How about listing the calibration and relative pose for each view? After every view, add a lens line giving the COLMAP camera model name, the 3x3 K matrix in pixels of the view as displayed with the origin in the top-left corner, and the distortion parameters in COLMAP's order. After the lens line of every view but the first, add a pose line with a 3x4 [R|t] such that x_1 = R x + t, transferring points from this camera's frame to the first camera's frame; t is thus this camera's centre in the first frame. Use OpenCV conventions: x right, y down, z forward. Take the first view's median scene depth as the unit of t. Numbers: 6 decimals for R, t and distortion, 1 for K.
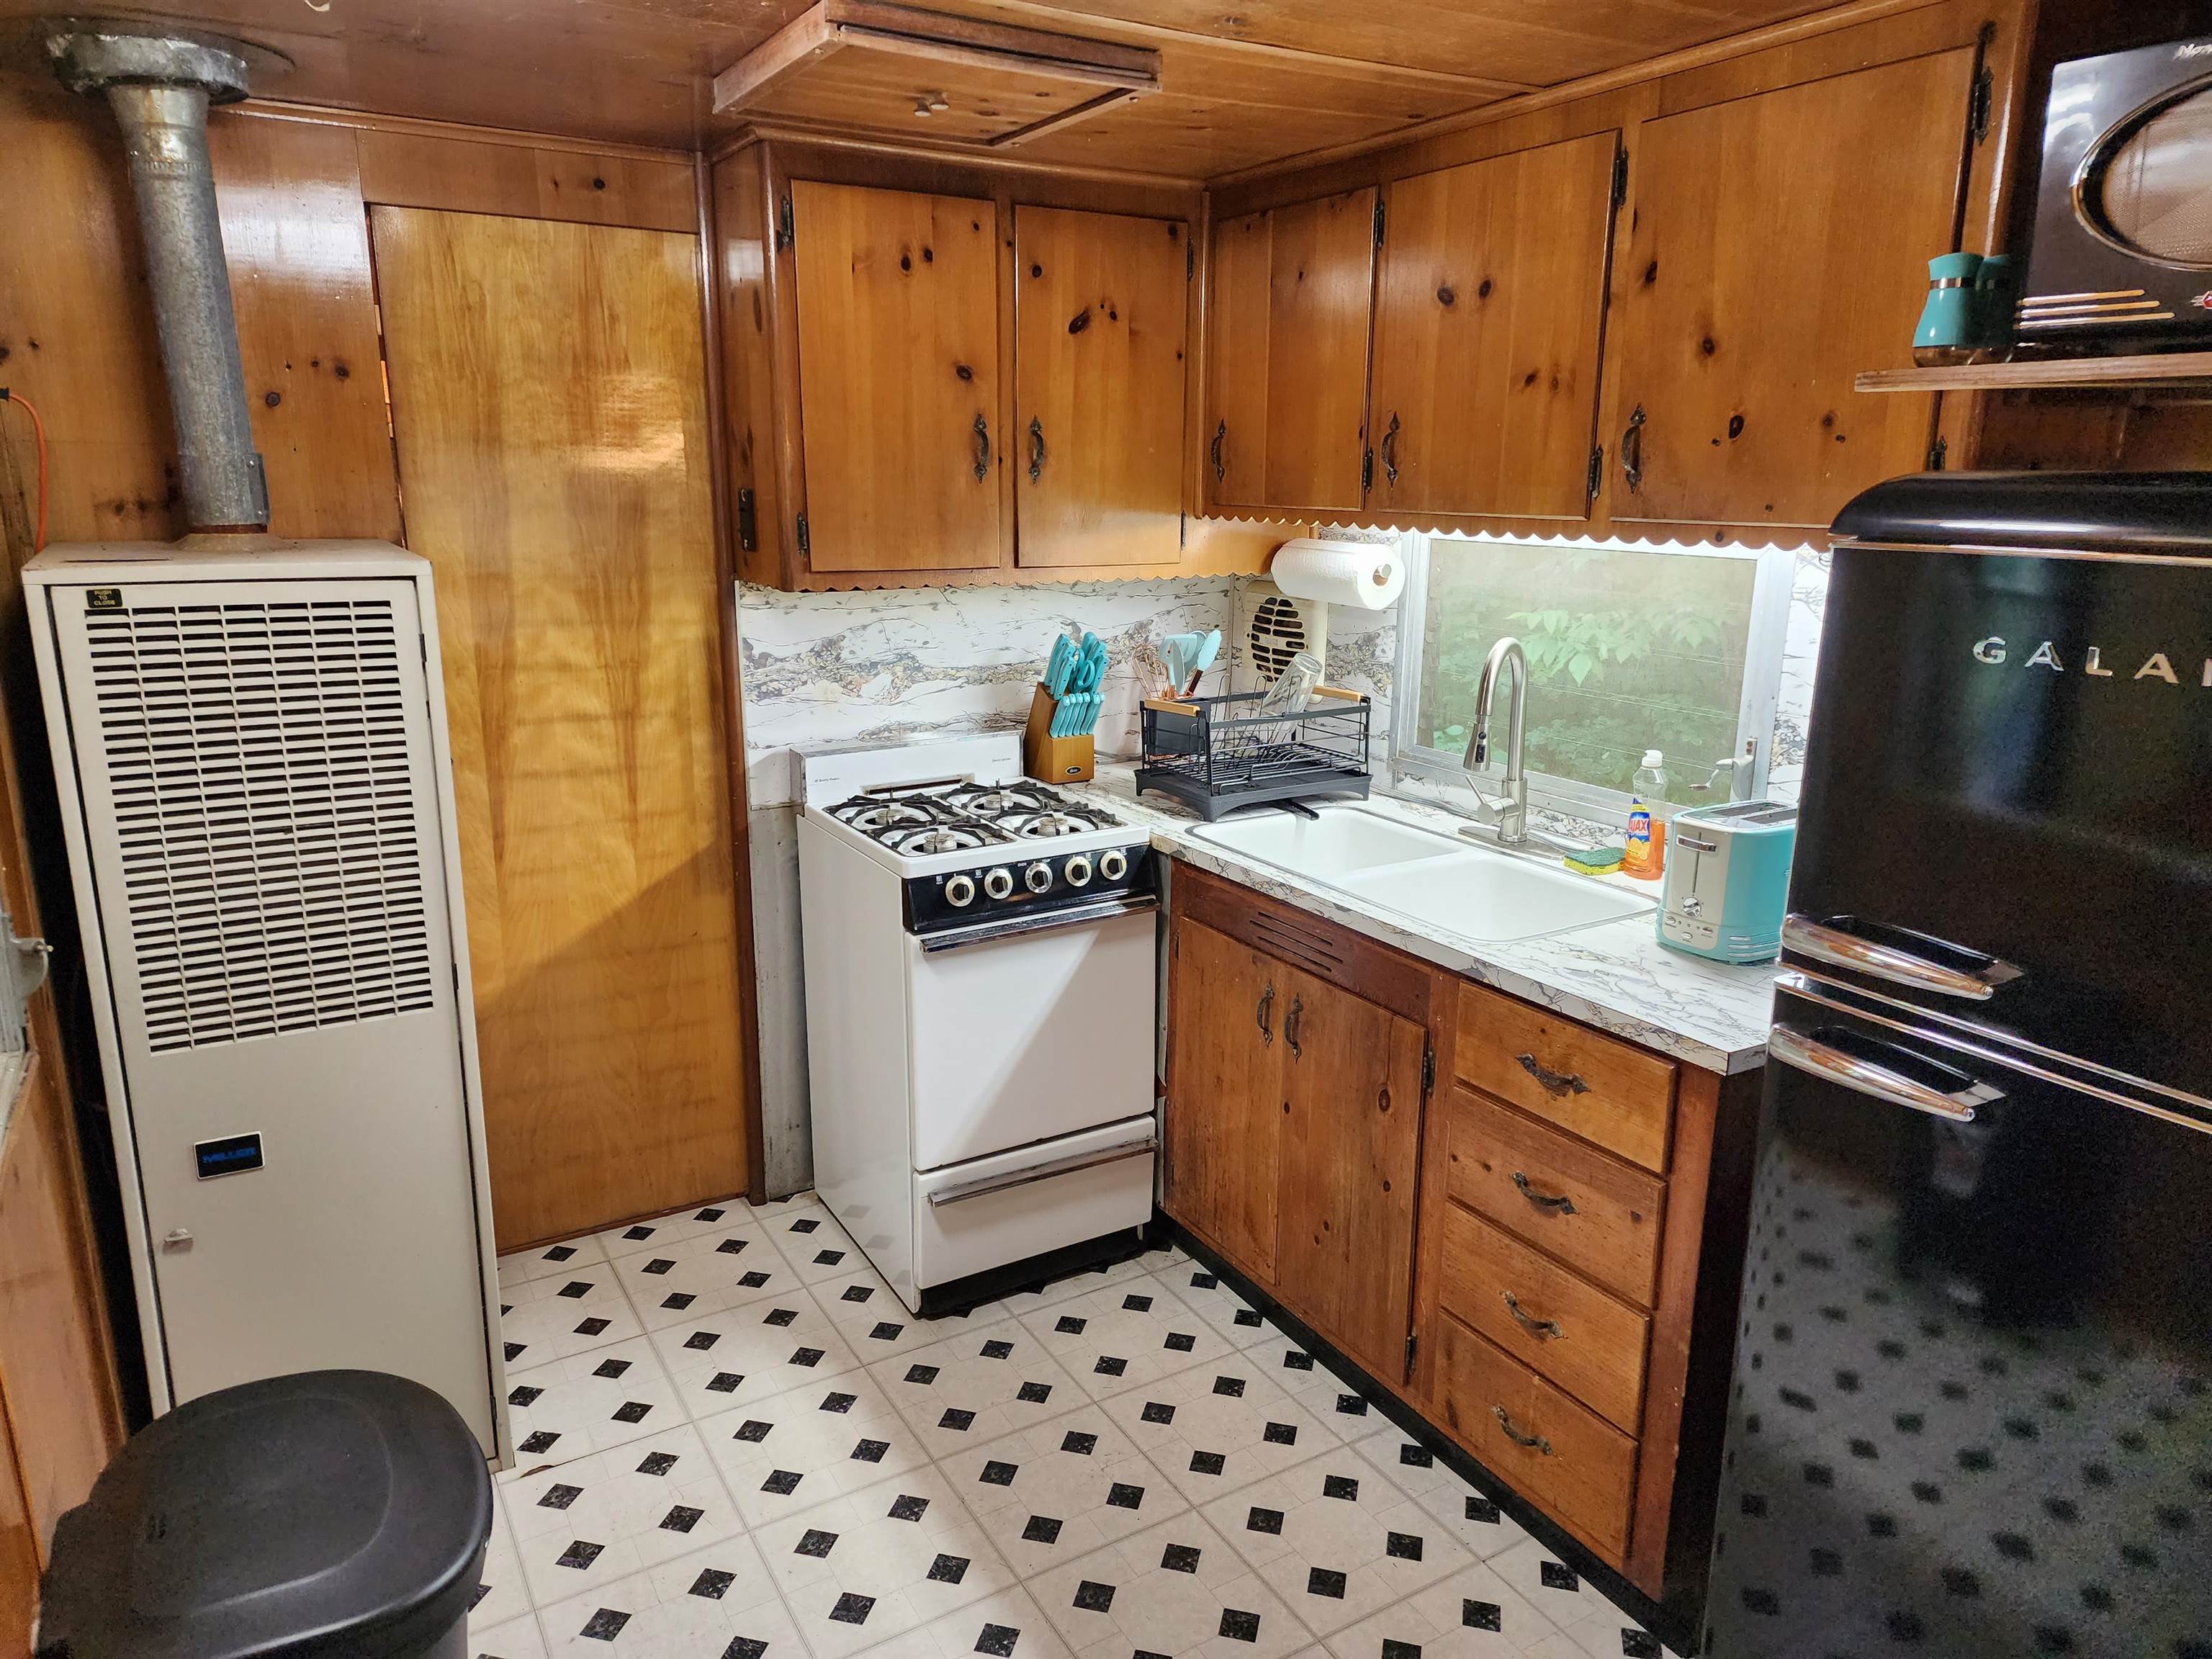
lens RADIAL K [[1485.9, 0, 1106.0], [0, 1485.9, 829.5], [0, 0, 1]] dist [0.091683, -0.077828]
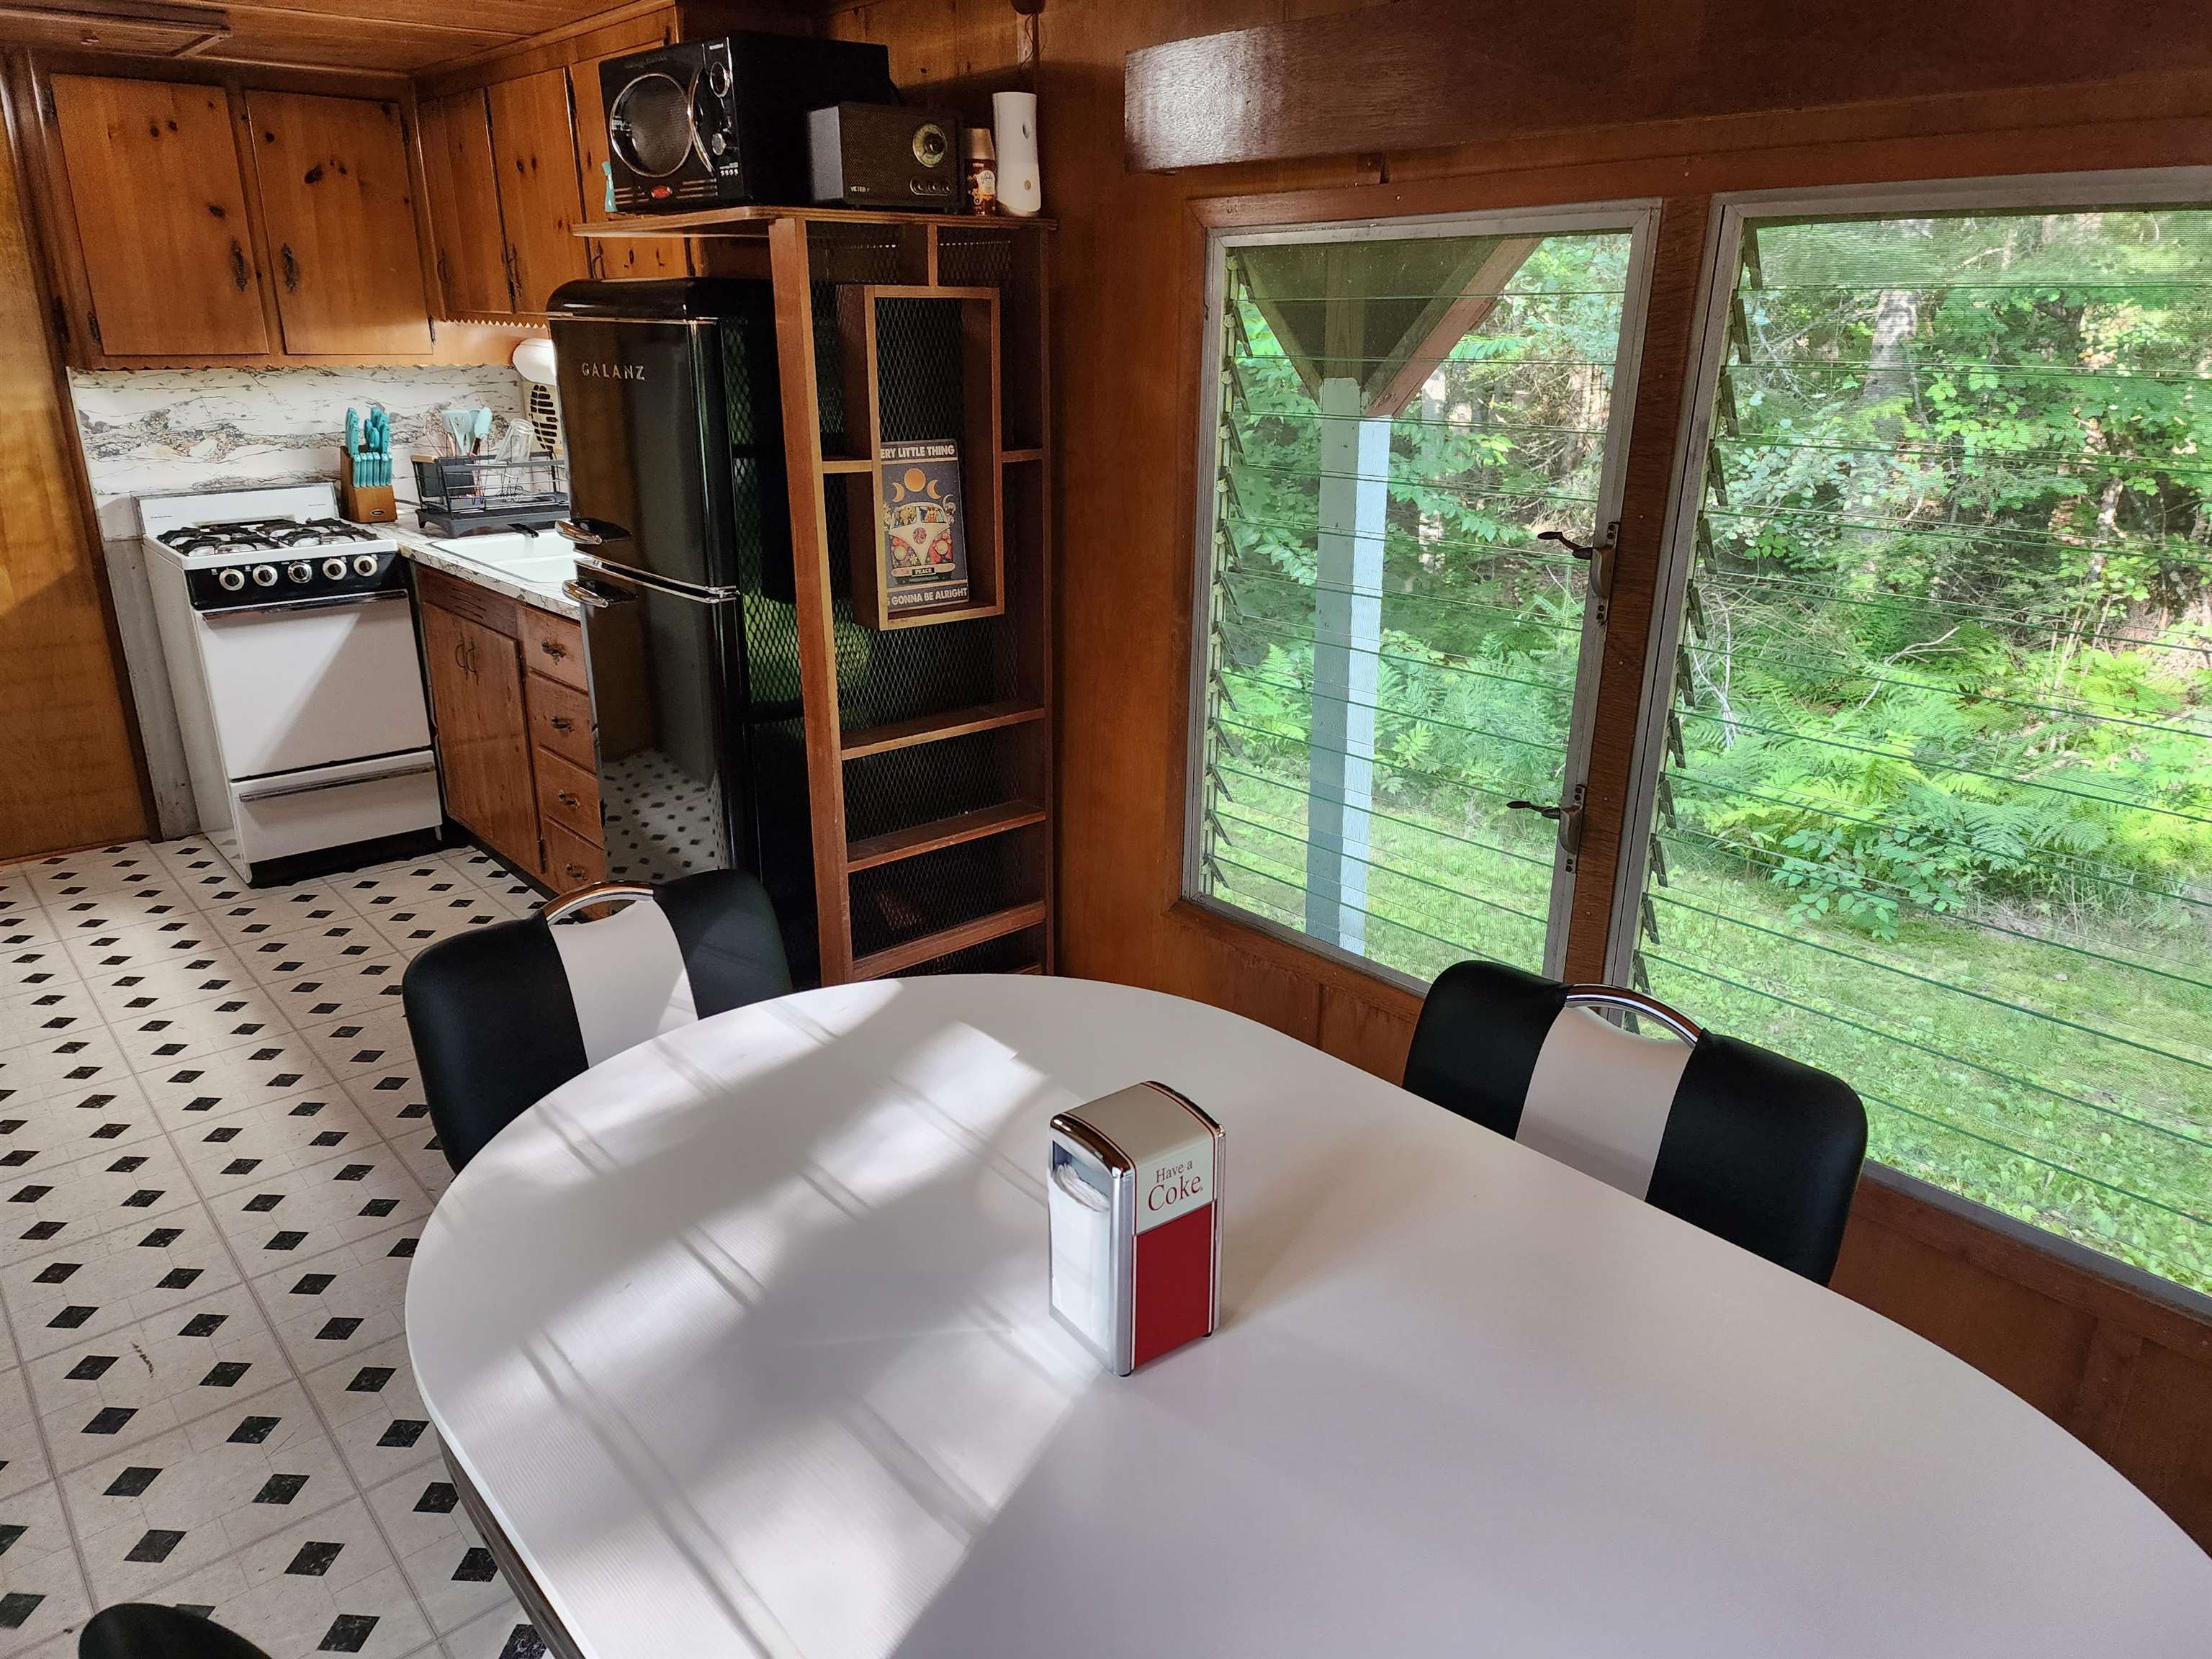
lens RADIAL K [[1489.2, 0, 1105.9], [0, 1489.2, 815.1], [0, 0, 1]] dist [0.069659, -0.064845]
pose [[0.983347, -0.056073, 0.172873, 0.418645], [0.040576, 0.994940, 0.091916, 0.149920], [-0.177152, -0.083371, 0.980646, -0.546591]]
